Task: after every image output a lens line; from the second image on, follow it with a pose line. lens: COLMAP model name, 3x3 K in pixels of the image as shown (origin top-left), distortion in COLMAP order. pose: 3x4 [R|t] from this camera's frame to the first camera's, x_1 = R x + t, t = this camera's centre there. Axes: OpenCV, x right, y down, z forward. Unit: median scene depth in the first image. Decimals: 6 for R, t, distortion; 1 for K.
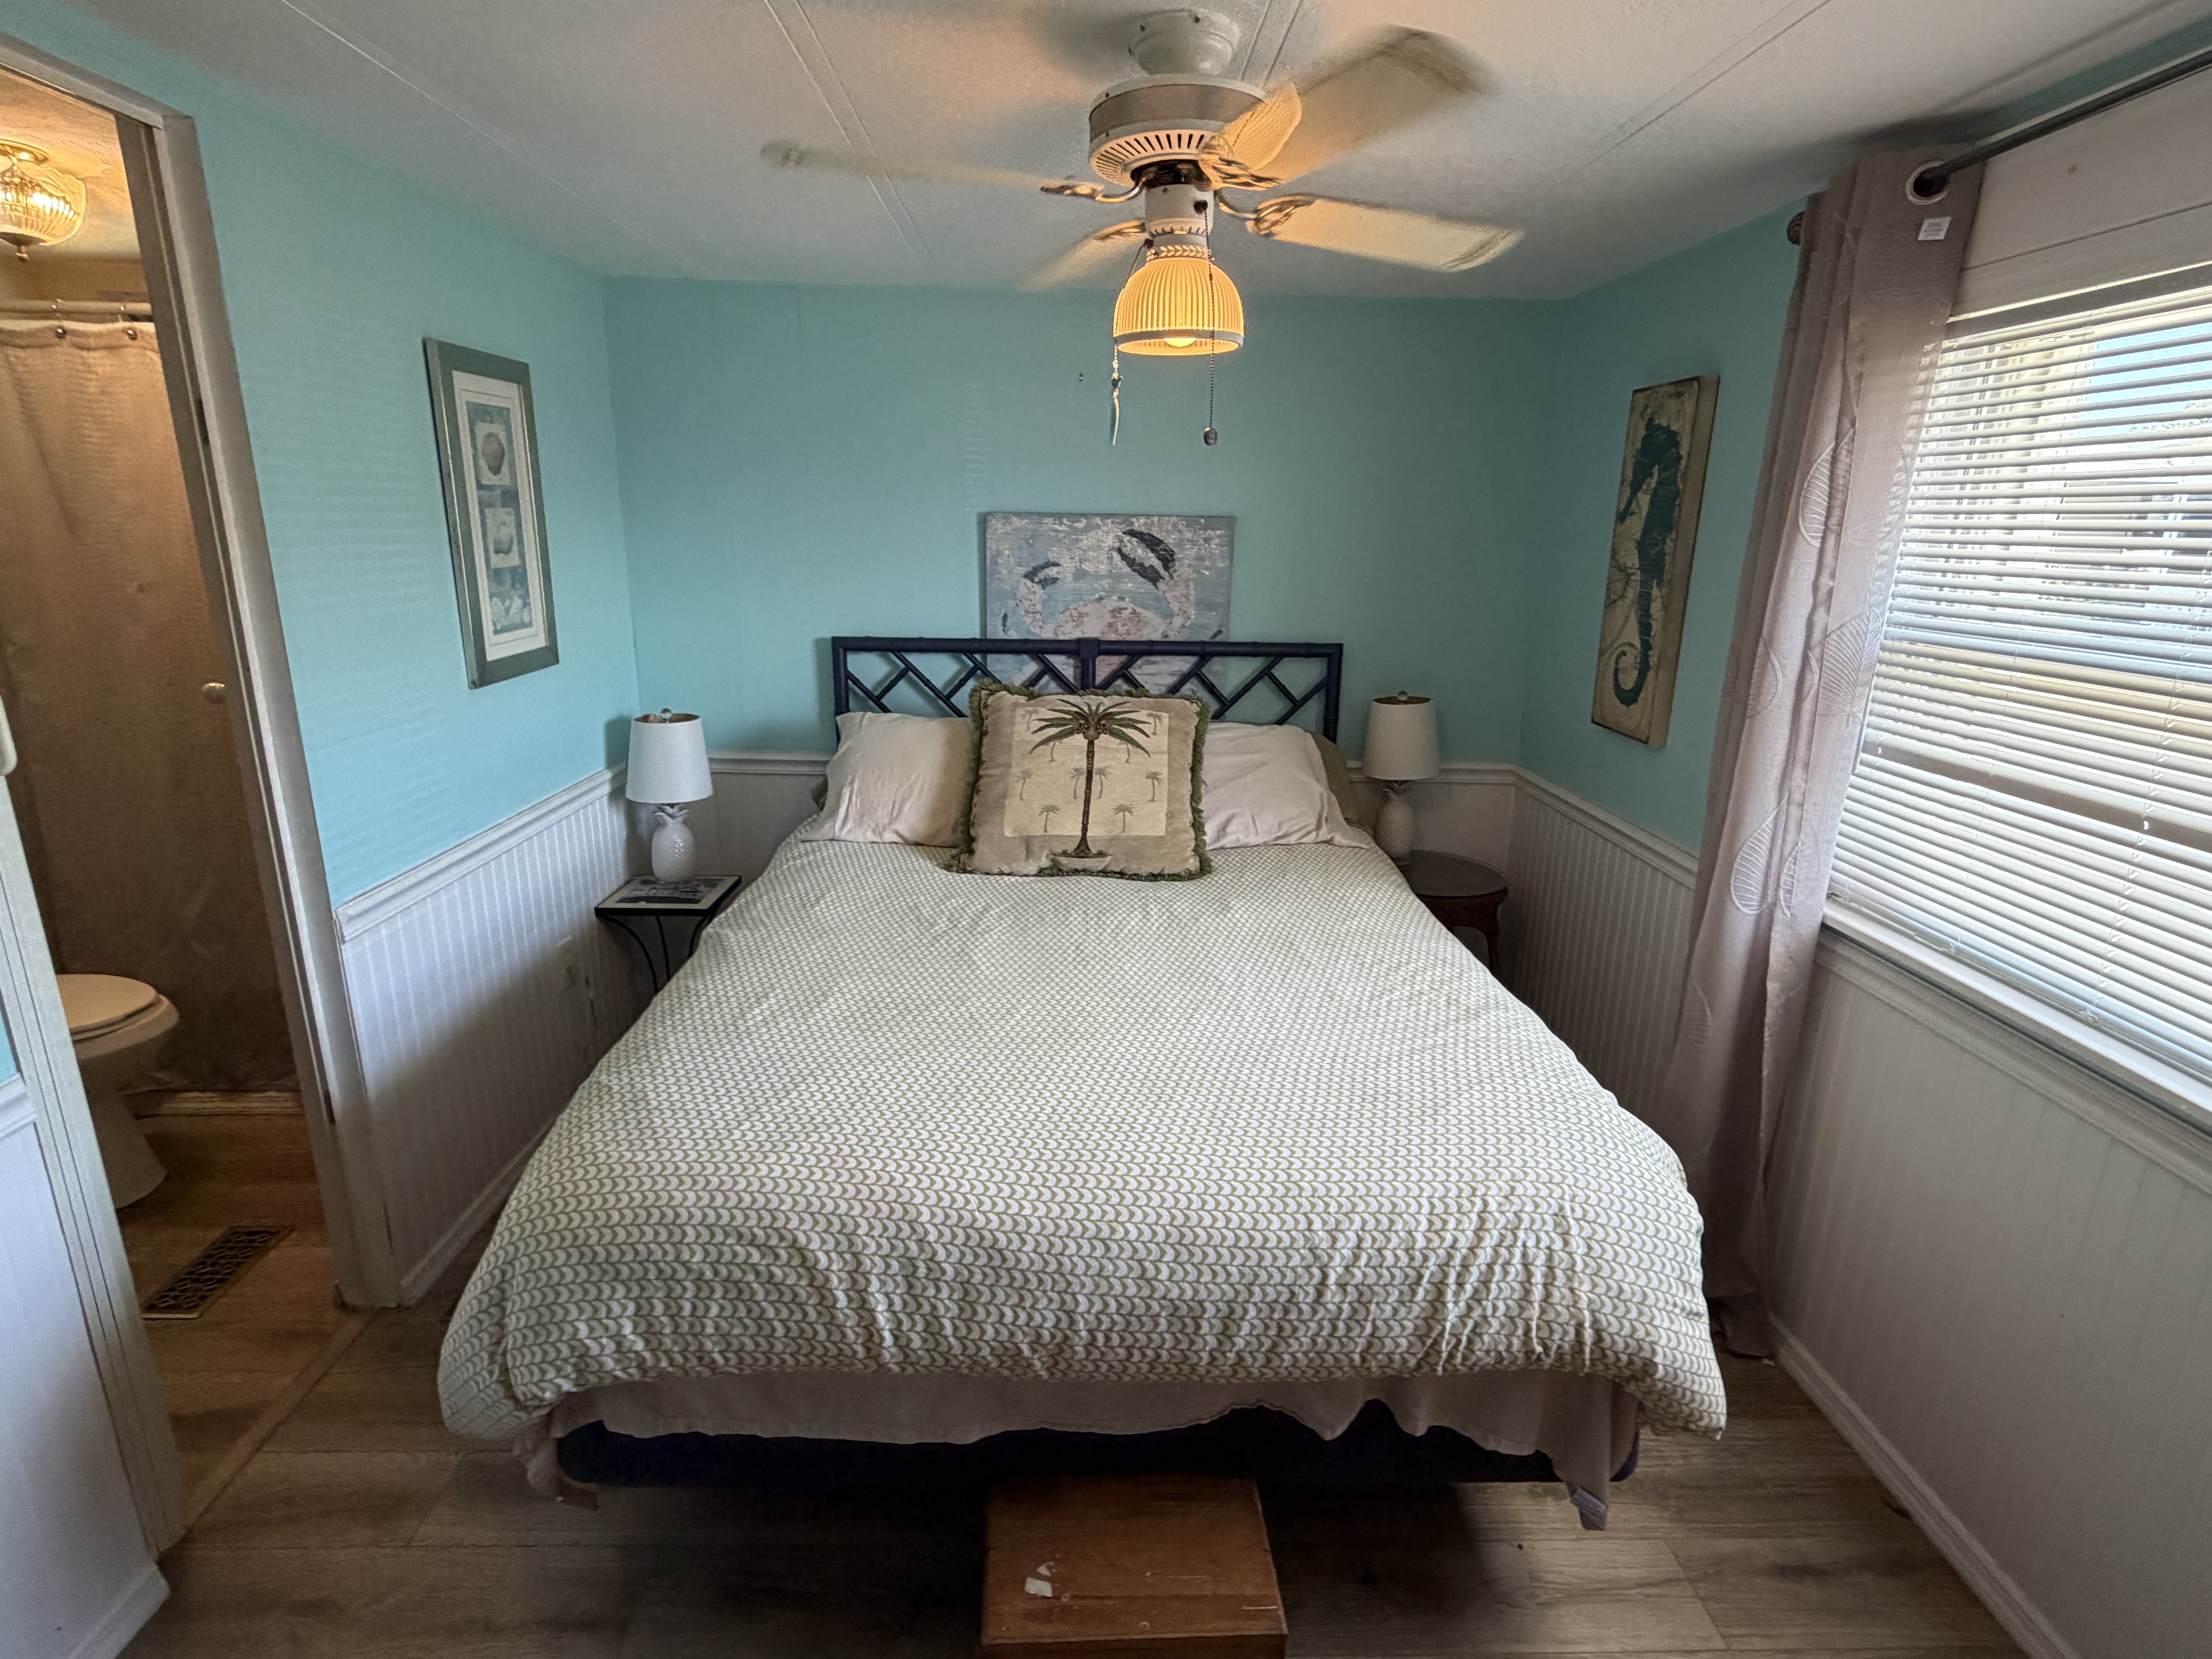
lens RADIAL K [[1111.8, 0, 1097.5], [0, 1111.8, 825.6], [0, 0, 1]] dist [-0.000619, 0.000255]
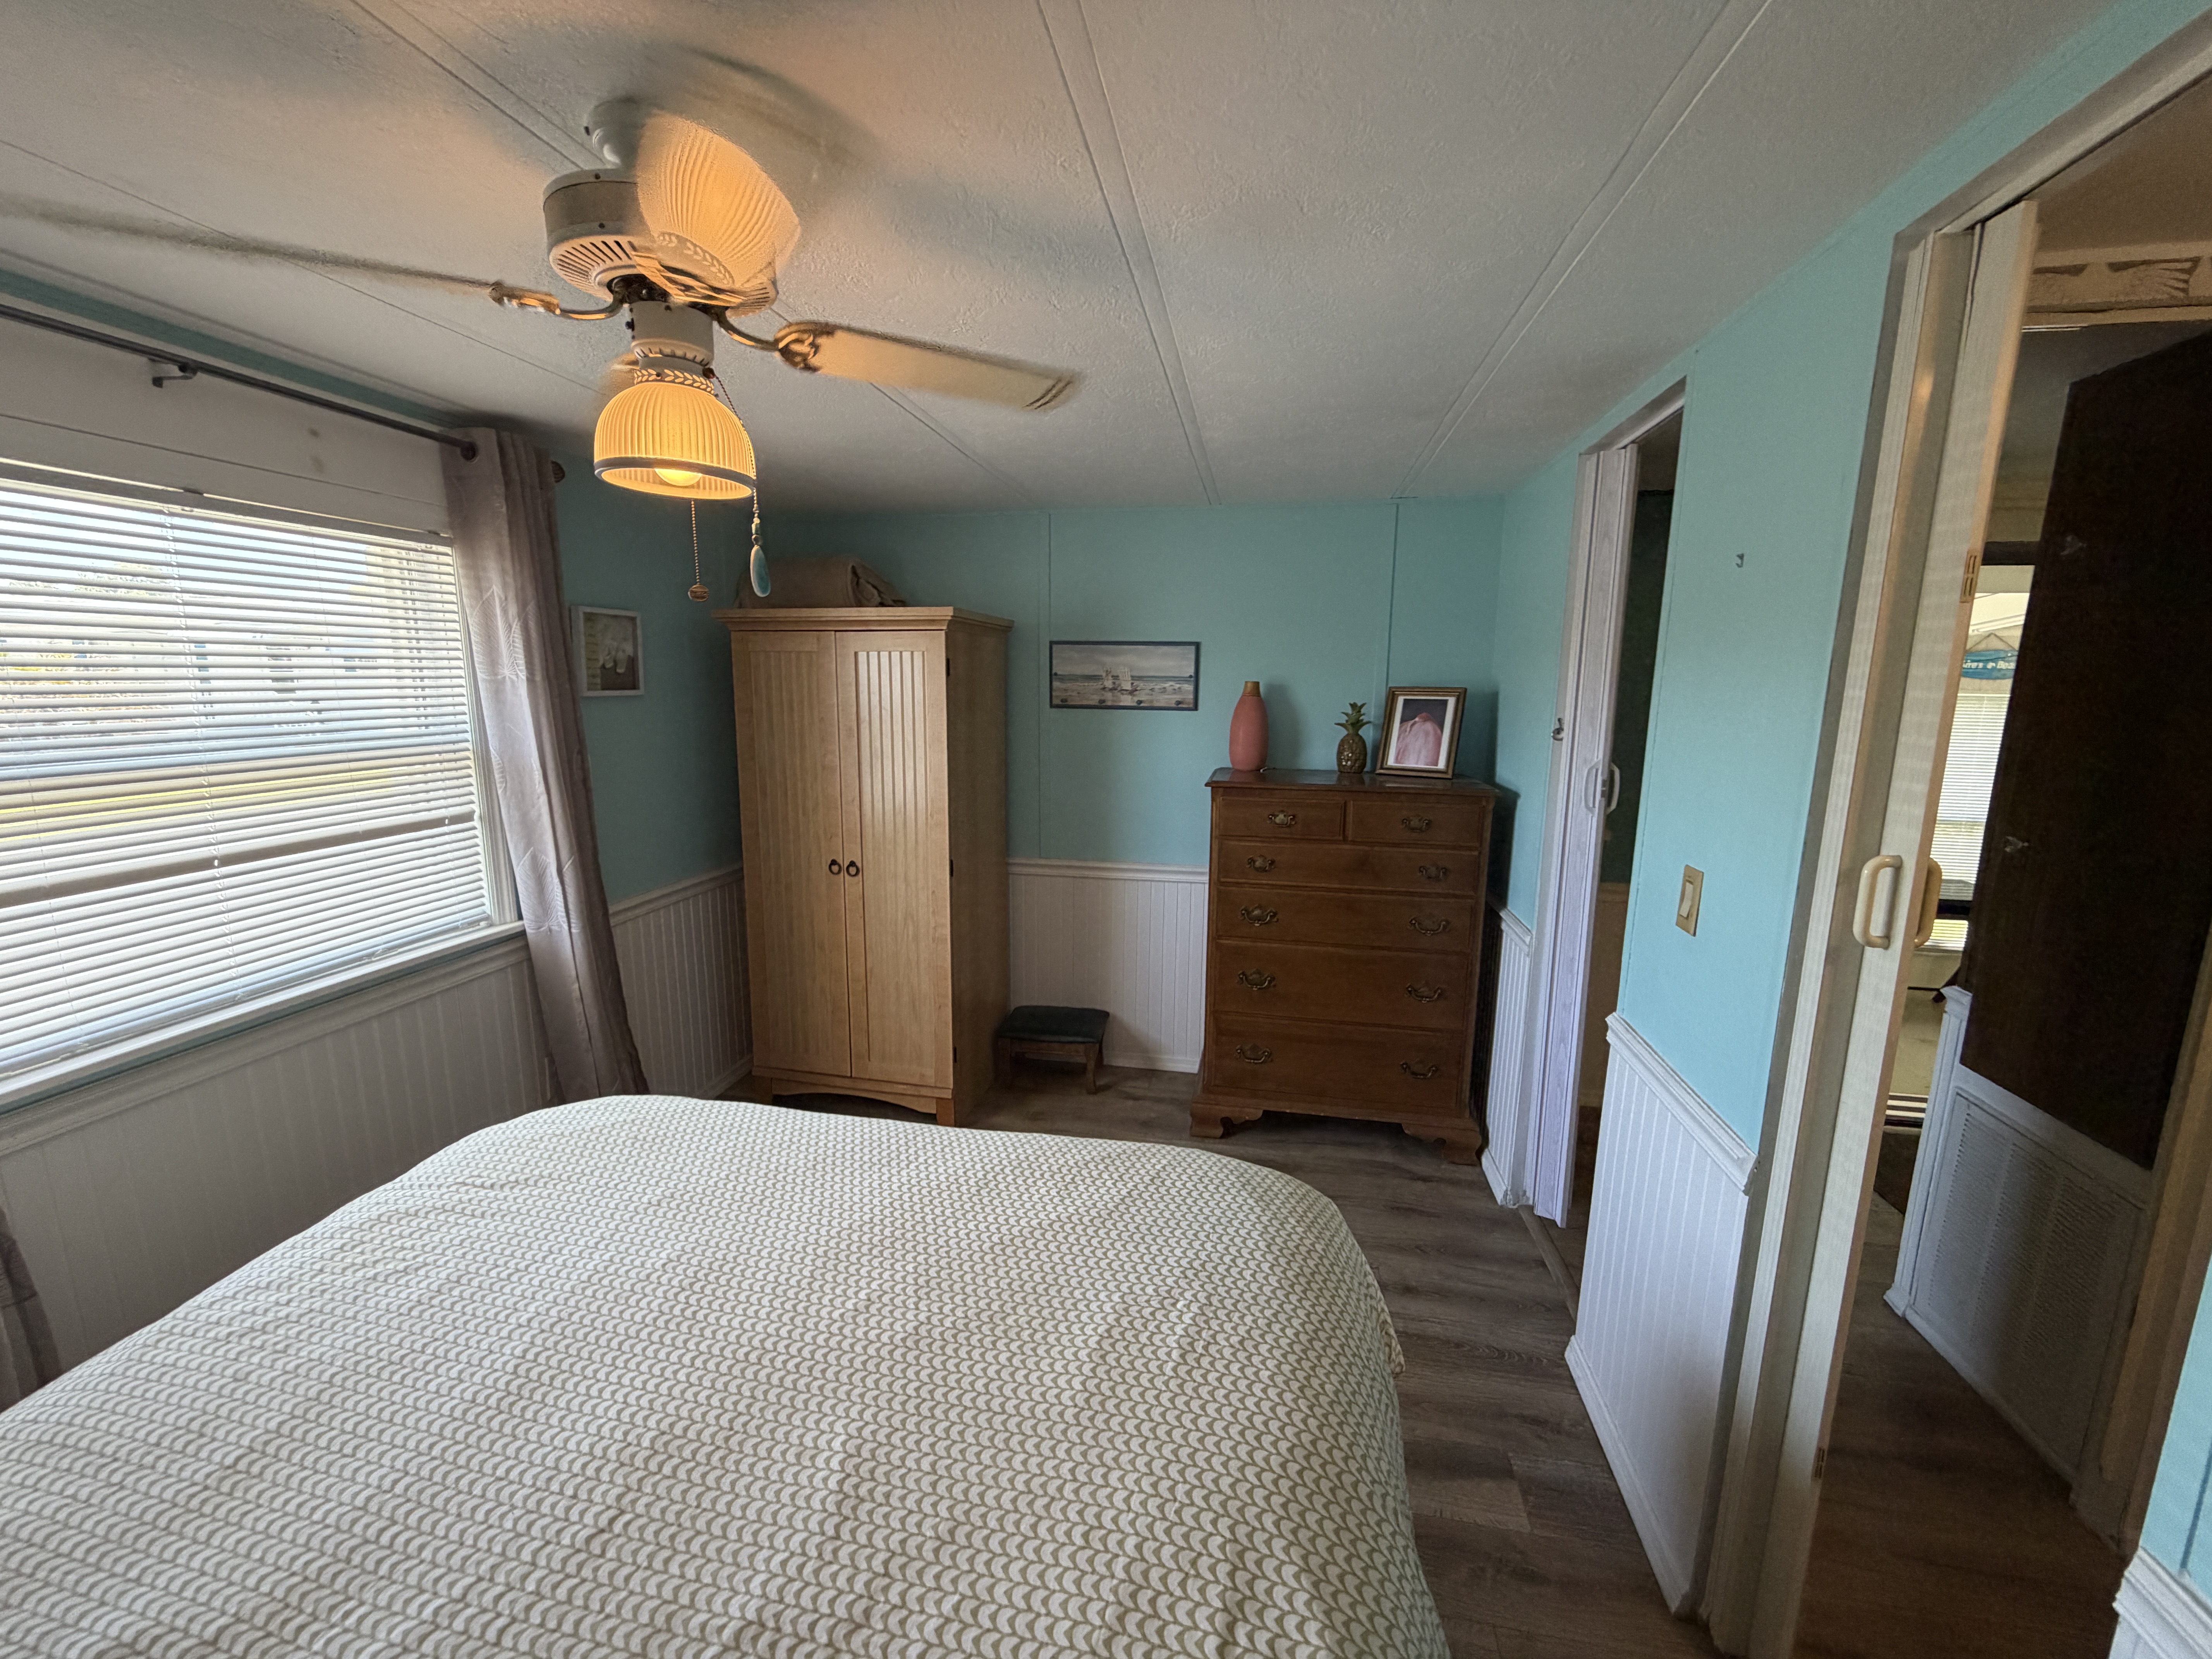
lens RADIAL K [[886.0, 0, 1097.0], [0, 886.0, 825.9], [0, 0, 1]] dist [0.000615, -0.000218]
pose [[-0.975420, -0.057636, 0.212683, -0.231707], [0.038223, 0.906301, 0.420901, -0.258203], [-0.217014, 0.418685, -0.881821, 0.921043]]
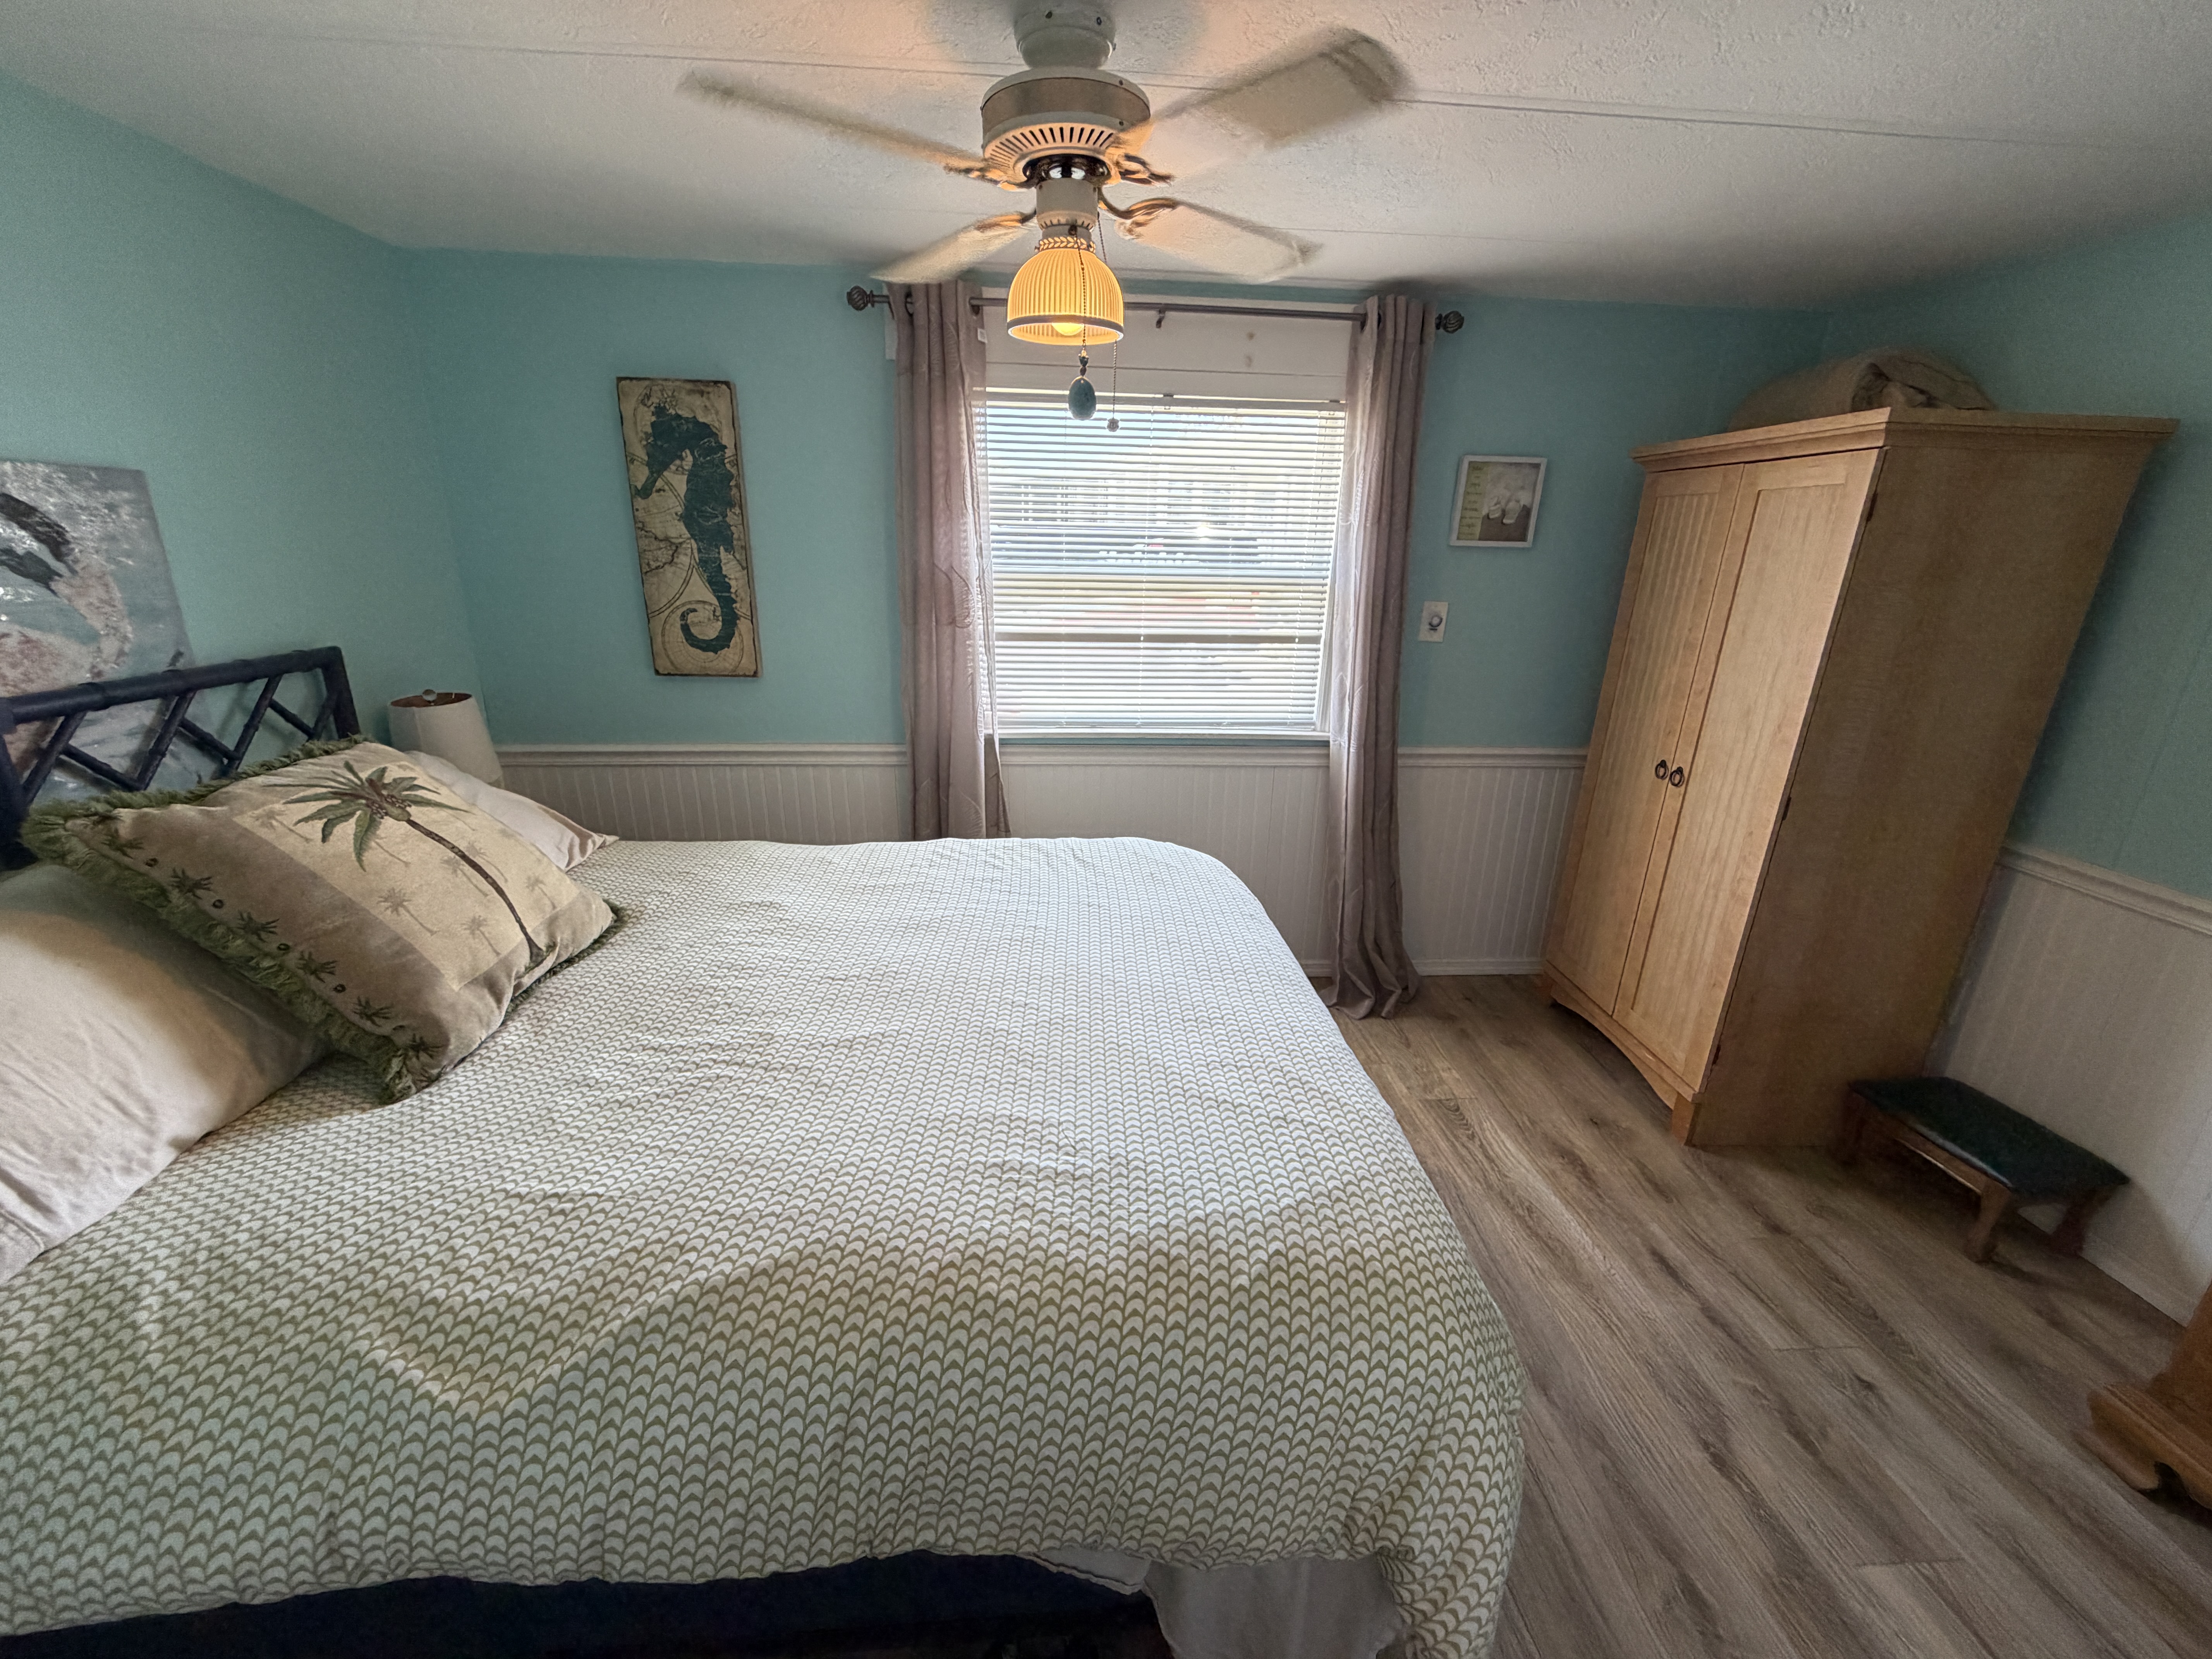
lens RADIAL K [[886.0, 0, 1094.0], [0, 886.0, 825.9], [0, 0, 1]] dist [0.000615, -0.000218]
pose [[-0.042805, -0.324061, 0.945067, -0.516216], [0.245048, 0.913635, 0.324382, -0.143297], [-0.968566, 0.245472, 0.040302, 0.584893]]
